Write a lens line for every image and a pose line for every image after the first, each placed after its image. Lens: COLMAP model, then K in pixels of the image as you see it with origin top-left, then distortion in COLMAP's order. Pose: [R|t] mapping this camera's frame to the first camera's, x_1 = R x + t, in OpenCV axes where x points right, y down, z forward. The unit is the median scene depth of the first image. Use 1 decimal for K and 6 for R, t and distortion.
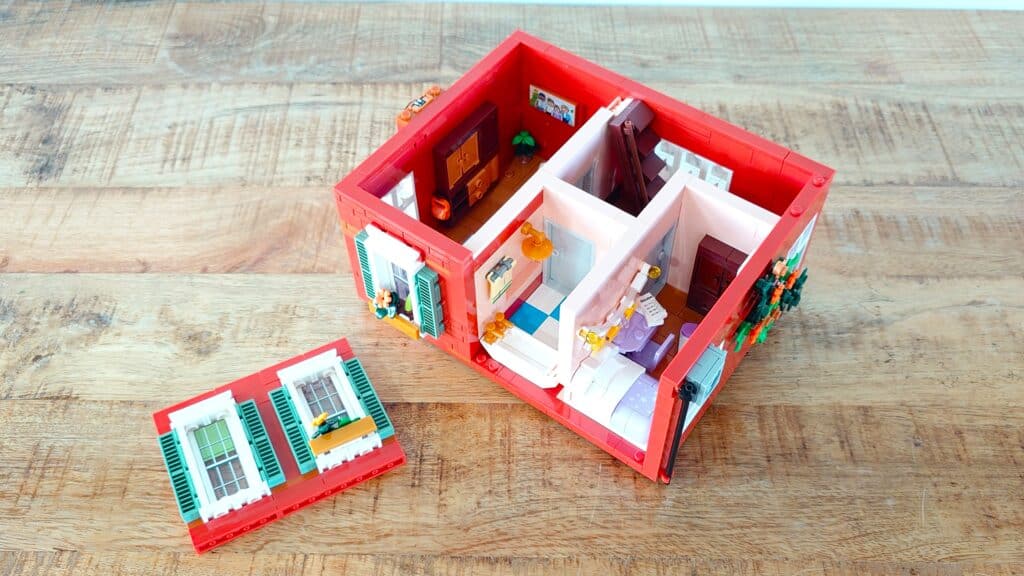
lens RADIAL K [[961.9, 0, 514.2], [0, 961.9, 293.0], [0, 0, 1]] dist [-0.003807, 0.006057]
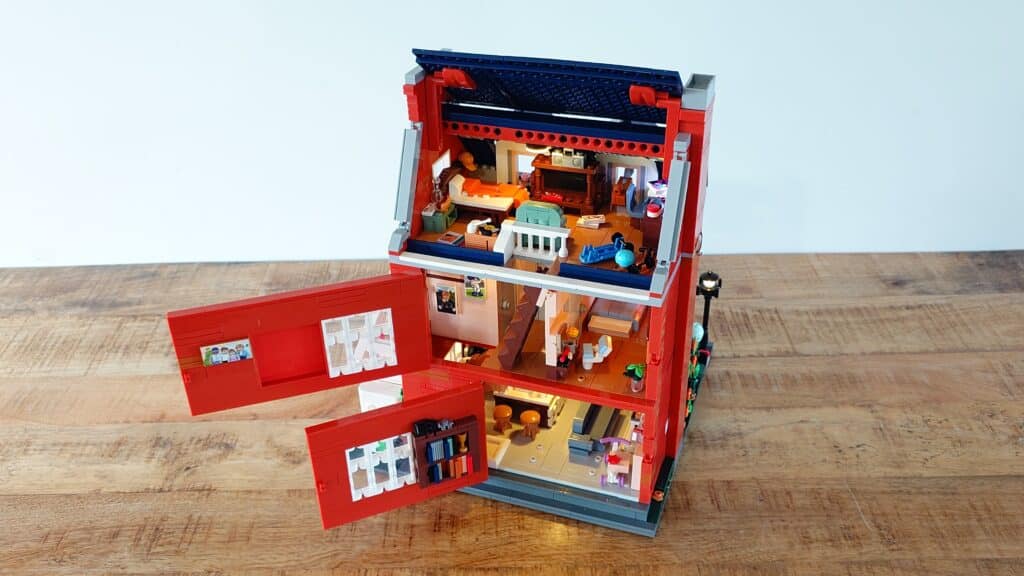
lens RADIAL K [[961.9, 0, 514.2], [0, 961.9, 293.0], [0, 0, 1]] dist [-0.003807, 0.006057]
pose [[0.999644, -0.026642, -0.001487, 0.031867], [0.024873, 0.950560, -0.309543, 0.285966], [0.009660, 0.309396, 0.950884, -0.529373]]
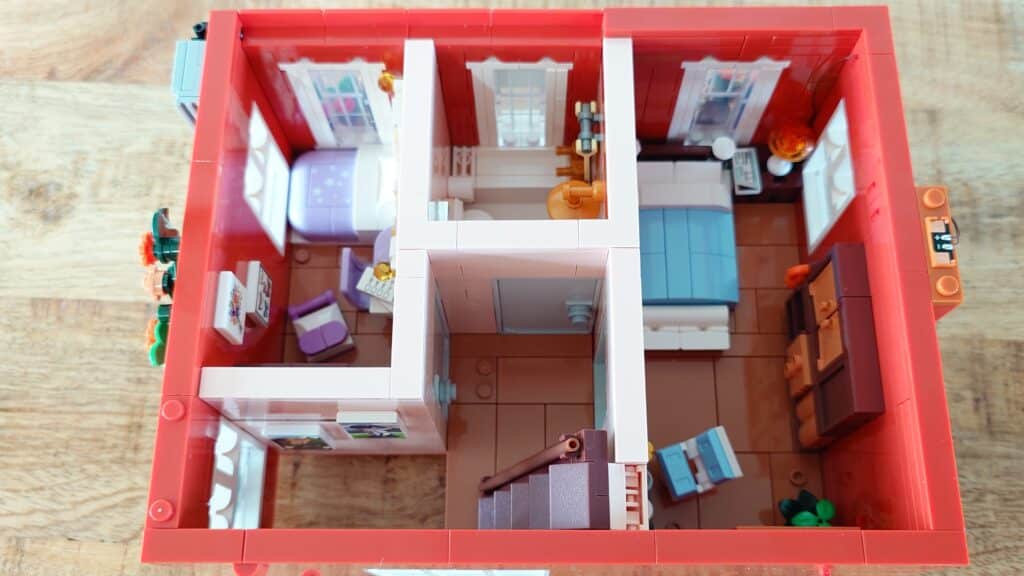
lens RADIAL K [[961.9, 0, 514.2], [0, 961.9, 293.0], [0, 0, 1]] dist [-0.003807, 0.006057]
pose [[0.998977, 0.034975, -0.028651, 0.027823], [-0.021683, 0.926687, 0.375207, -0.151928], [0.039674, -0.374202, 0.926498, 0.355991]]
